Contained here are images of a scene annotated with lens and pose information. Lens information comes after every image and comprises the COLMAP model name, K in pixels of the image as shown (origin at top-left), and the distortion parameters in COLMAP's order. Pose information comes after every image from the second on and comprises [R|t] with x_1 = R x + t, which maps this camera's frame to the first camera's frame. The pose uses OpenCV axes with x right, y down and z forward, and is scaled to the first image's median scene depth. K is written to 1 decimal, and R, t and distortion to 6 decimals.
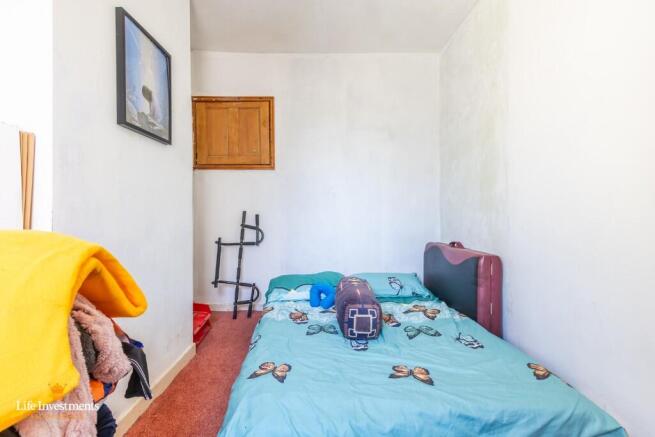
lens RADIAL K [[304.8, 0, 331.6], [0, 304.8, 202.6], [0, 0, 1]] dist [0.015784, 0.000333]
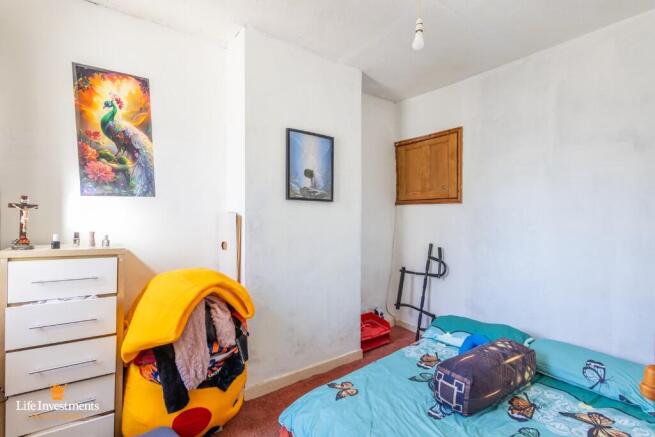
lens RADIAL K [[304.8, 0, 328.4], [0, 304.8, 219.5], [0, 0, 1]] dist [0.015784, 0.000333]
pose [[0.595801, 0.020488, -0.802871, 0.349023], [0.004215, 0.999581, 0.028635, -0.087832], [0.803121, -0.020444, 0.595465, 0.090486]]
